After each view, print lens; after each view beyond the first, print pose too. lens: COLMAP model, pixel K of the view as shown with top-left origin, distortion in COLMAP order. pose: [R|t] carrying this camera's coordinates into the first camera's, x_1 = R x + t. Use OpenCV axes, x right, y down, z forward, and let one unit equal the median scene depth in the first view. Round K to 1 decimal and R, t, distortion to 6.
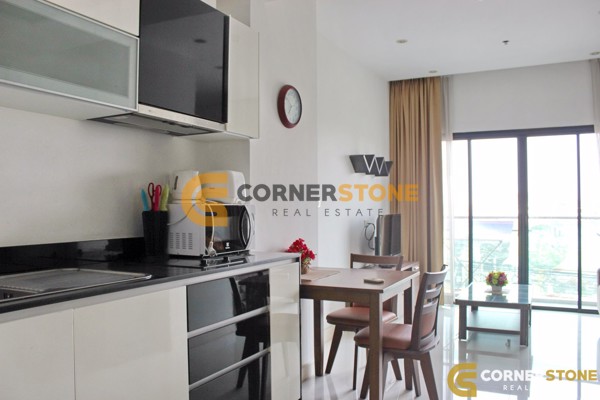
lens RADIAL K [[499.1, 0, 300.0], [0, 499.1, 200.0], [0, 0, 1]] dist [-0.142464, 0.001803]
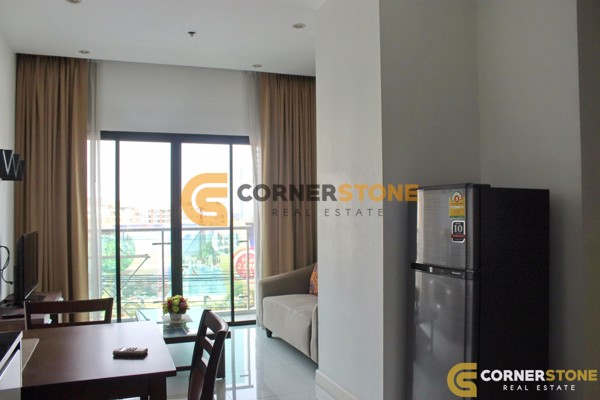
lens RADIAL K [[488.9, 0, 299.7], [0, 488.9, 191.0], [0, 0, 1]] dist [0.001615, 0.003306]
pose [[0.691477, 0.022538, 0.722047, -0.054856], [-0.005840, 0.999655, -0.025611, -0.014417], [-0.722375, 0.013493, 0.691370, 0.178284]]
